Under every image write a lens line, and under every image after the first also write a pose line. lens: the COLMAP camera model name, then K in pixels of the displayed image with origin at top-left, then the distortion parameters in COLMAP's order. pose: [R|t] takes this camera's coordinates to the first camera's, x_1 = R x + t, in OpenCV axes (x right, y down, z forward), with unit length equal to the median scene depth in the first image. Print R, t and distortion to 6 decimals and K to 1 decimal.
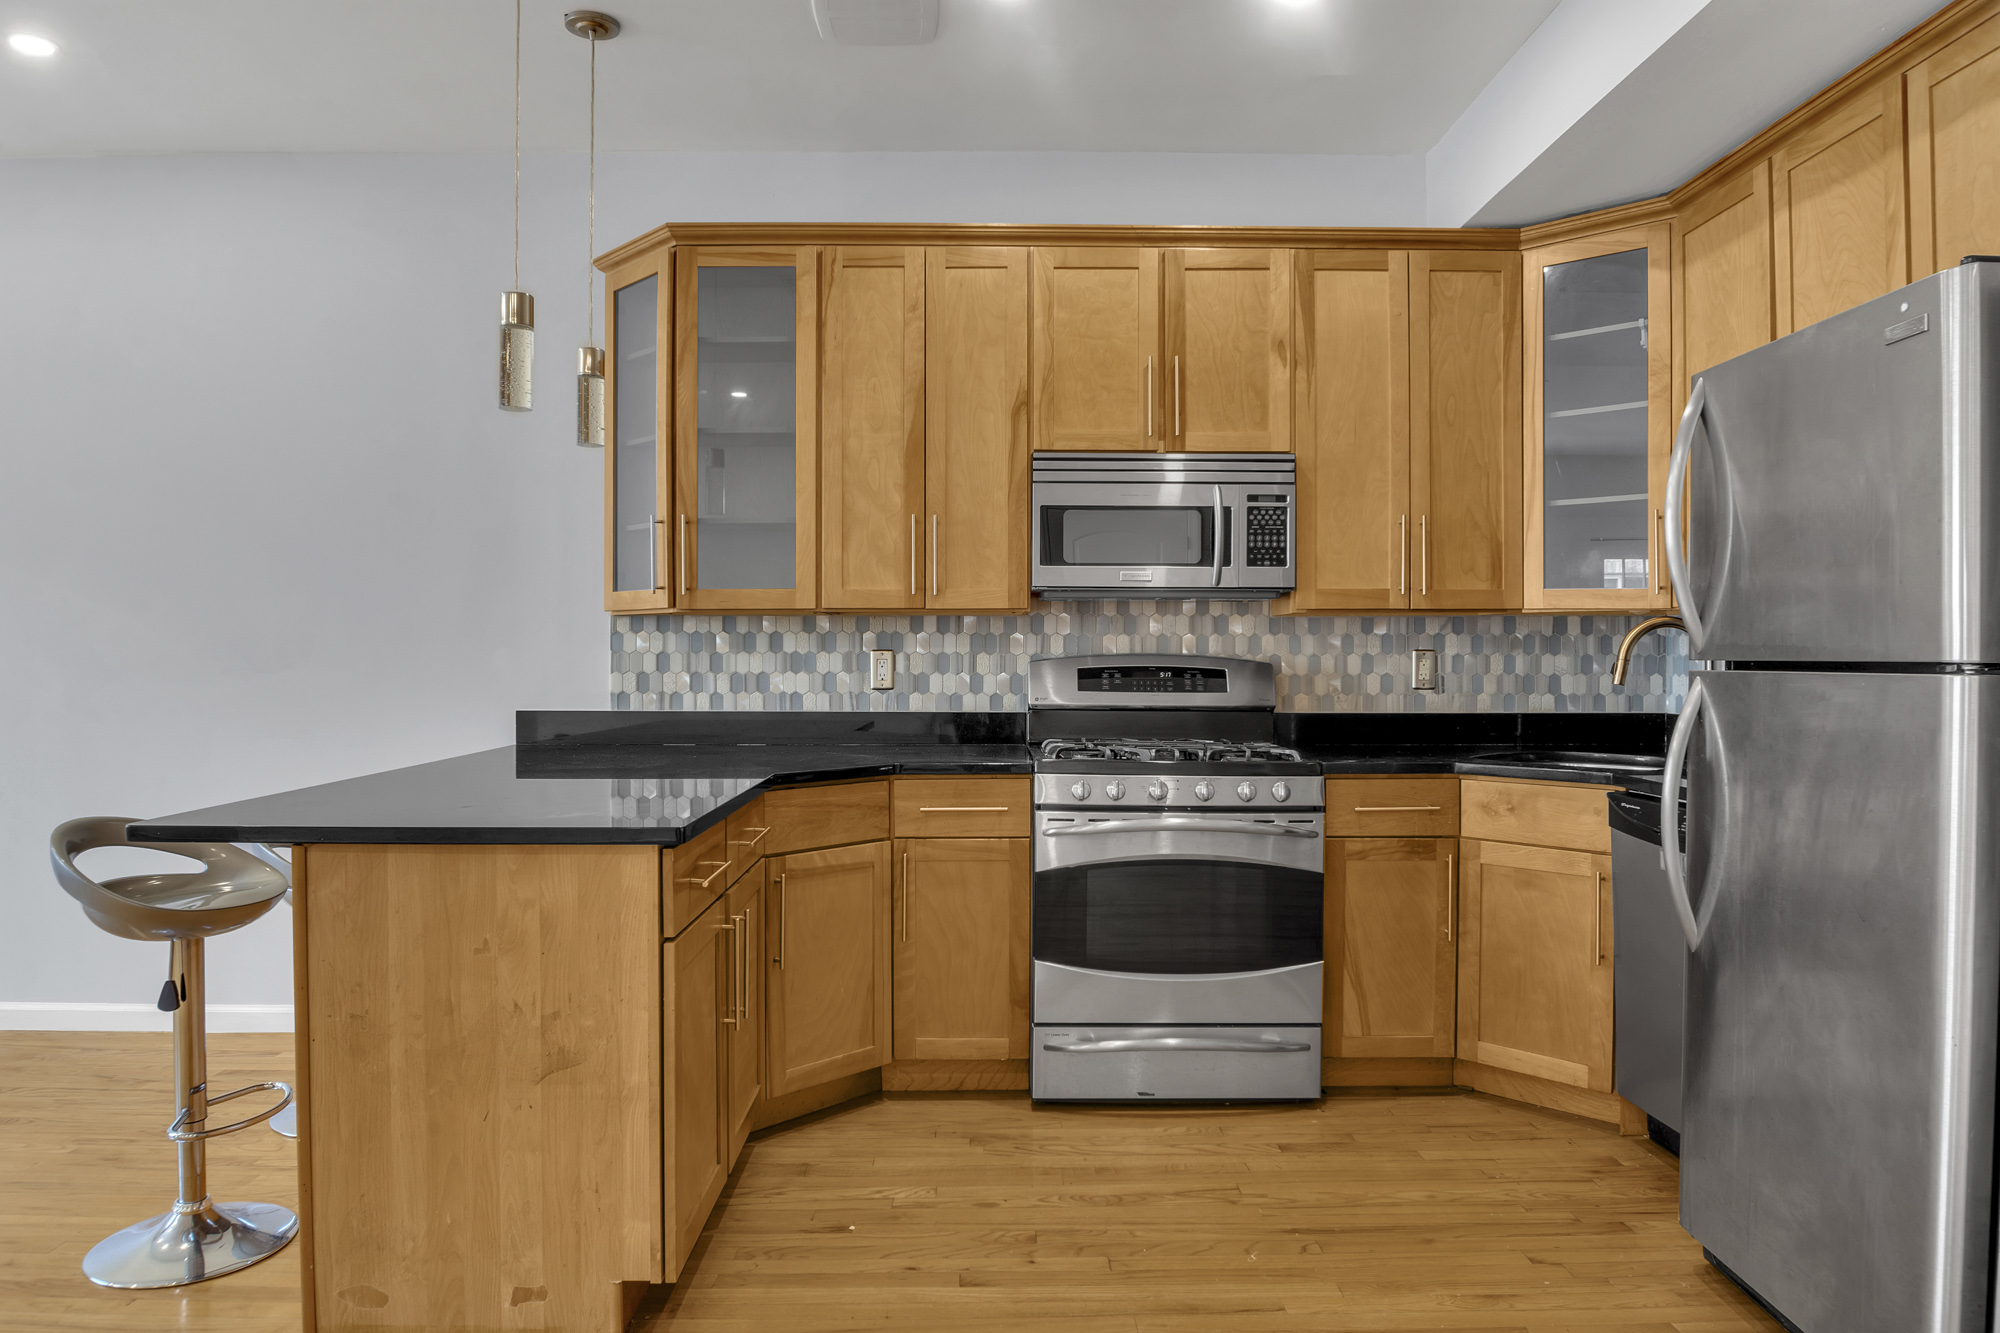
lens RADIAL K [[1252.8, 0, 1000.0], [0, 1252.8, 666.5], [0, 0, 1]] dist [-0.047204, 0.001073]
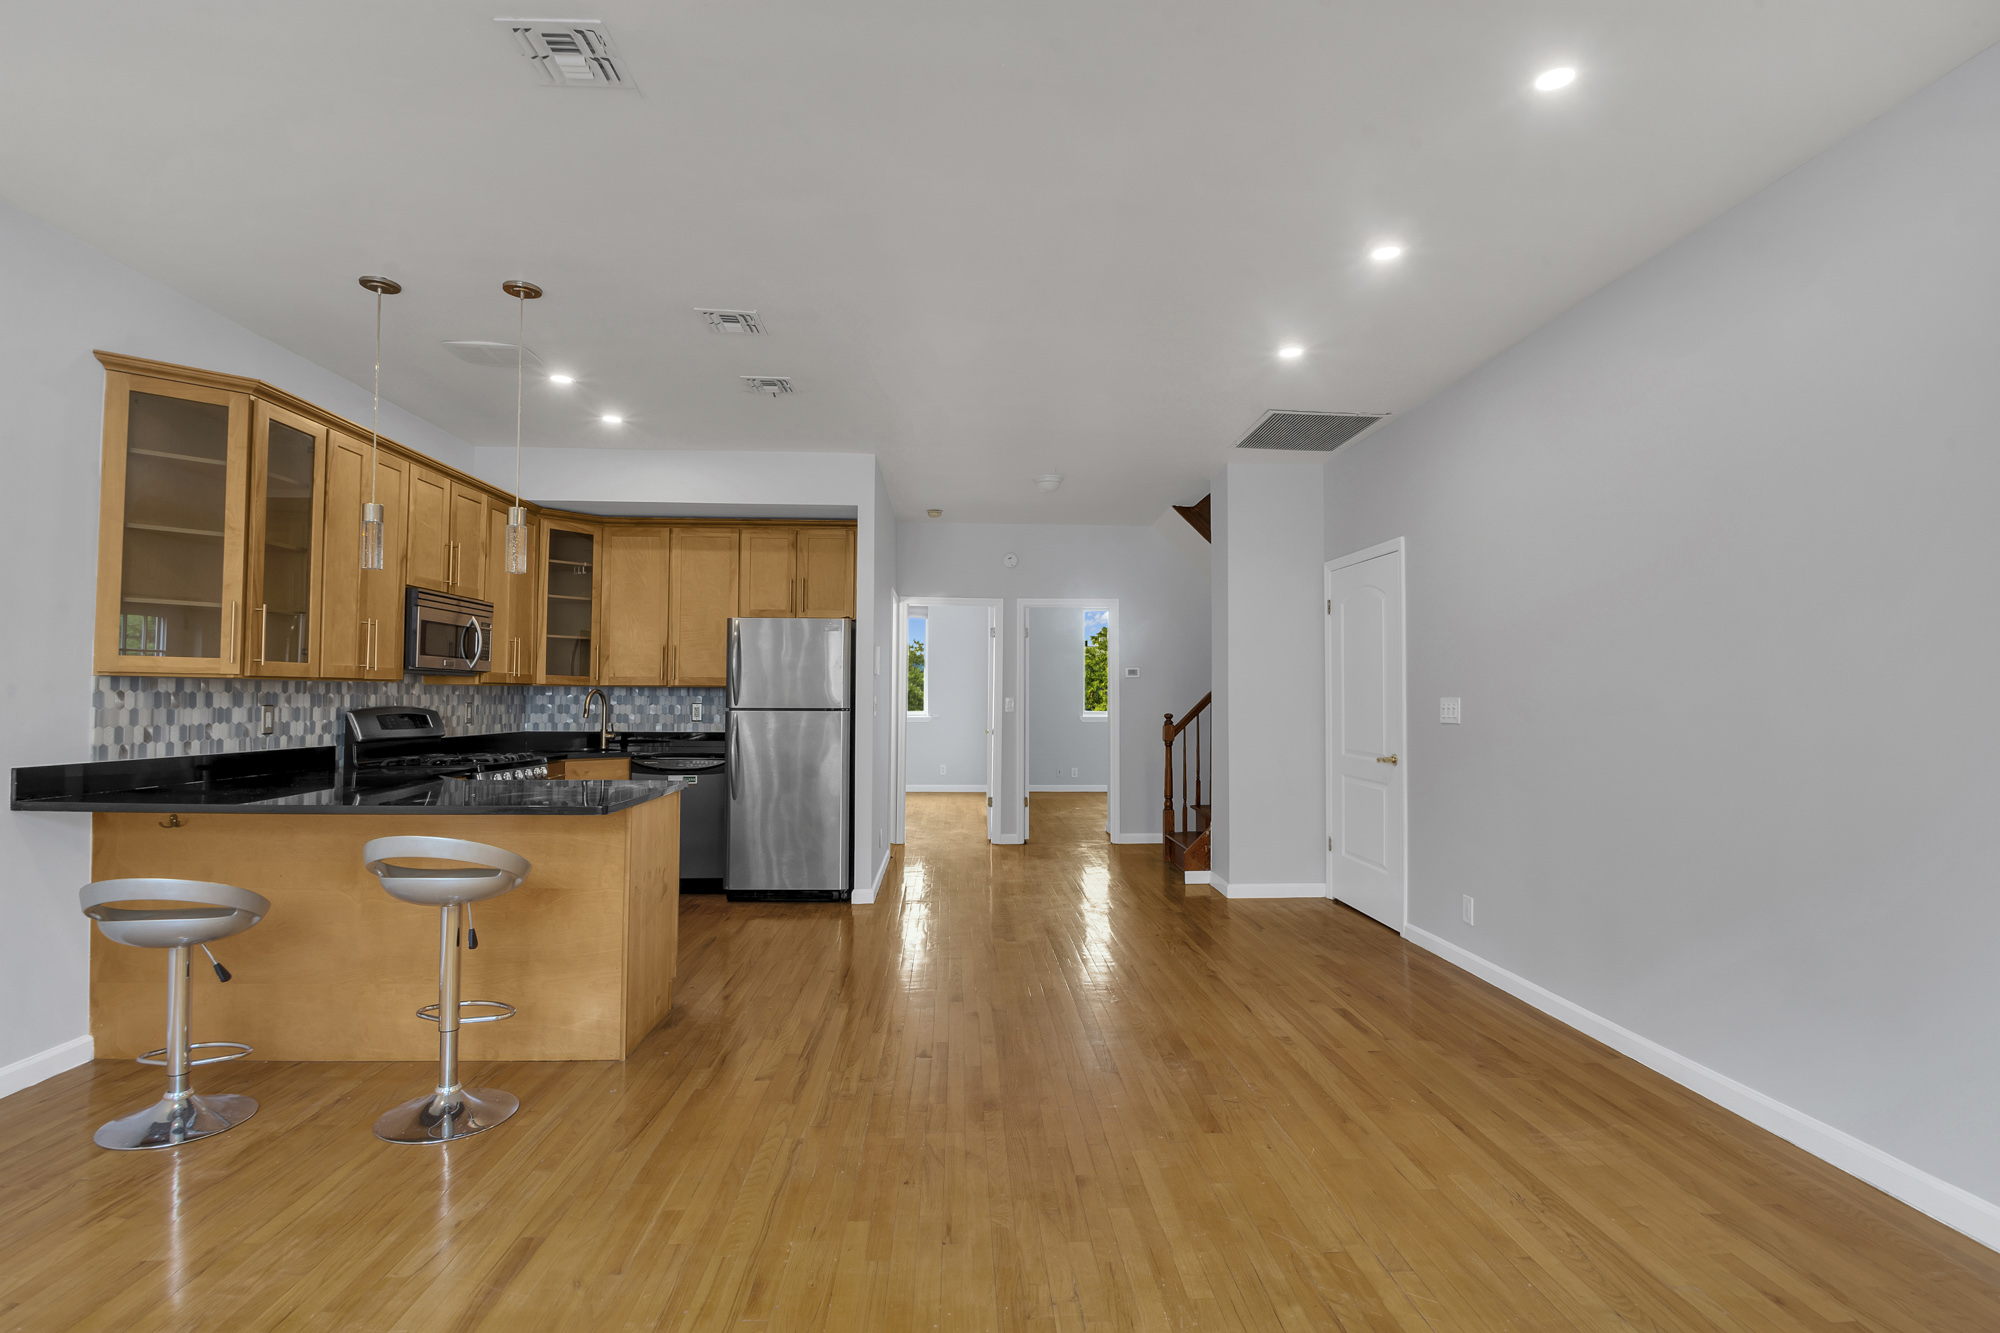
lens RADIAL K [[960.0, 0, 1000.0], [0, 960.0, 666.5], [0, 0, 1]] dist [0.002861, -0.016673]
pose [[-0.032914, 0.032241, 0.998938, -1.265475], [0.003731, 0.999477, -0.032136, -0.020575], [-0.999451, 0.002670, -0.033017, 0.254660]]
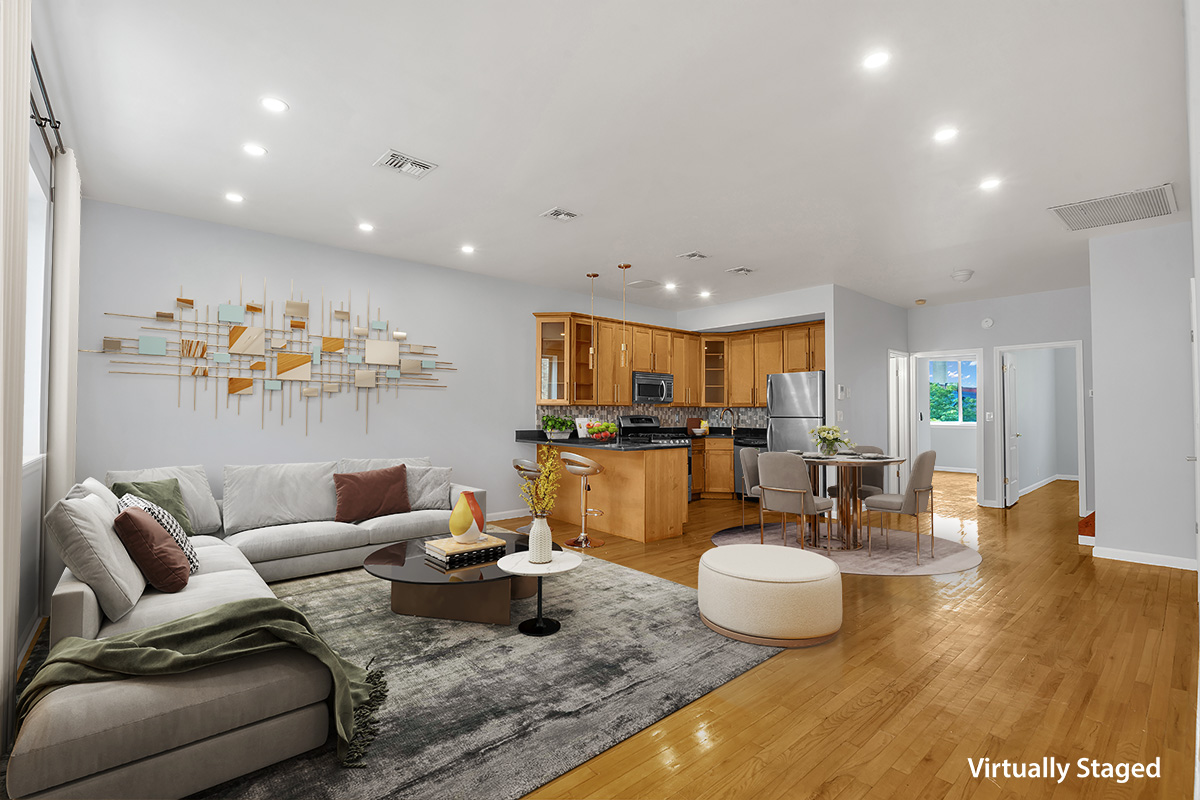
lens RADIAL K [[523.8, 0, 600.0], [0, 523.8, 400.0], [0, 0, 1]] dist [-0.013713, -0.000074]
pose [[0.763131, 0.018639, 0.645975, -1.304273], [0.001640, 0.999525, -0.030778, -0.007163], [-0.646241, 0.024547, 0.762738, -0.385401]]
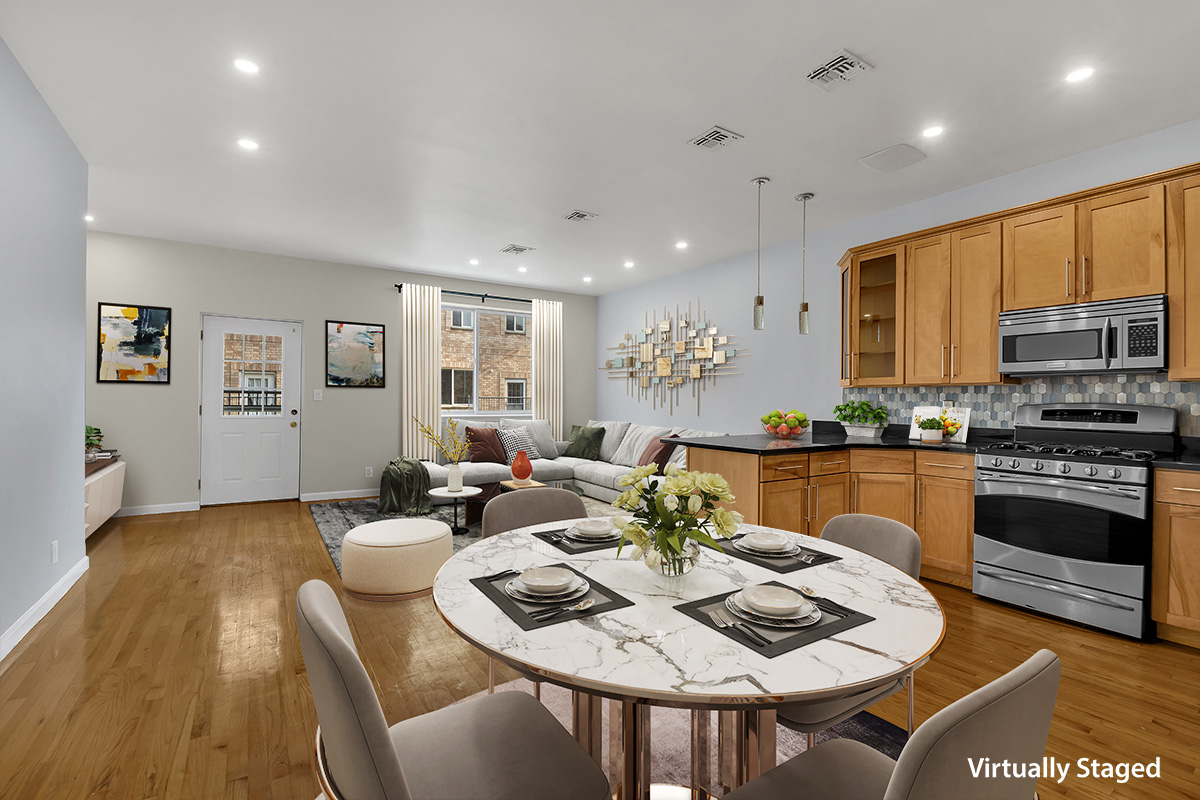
lens RADIAL K [[523.8, 0, 600.0], [0, 523.8, 400.0], [0, 0, 1]] dist [-0.013713, -0.000074]
pose [[0.534639, 0.002169, -0.845078, 0.424356], [-0.014934, 0.999865, -0.006882, 0.002574], [0.844949, 0.016300, 0.534599, -0.101880]]
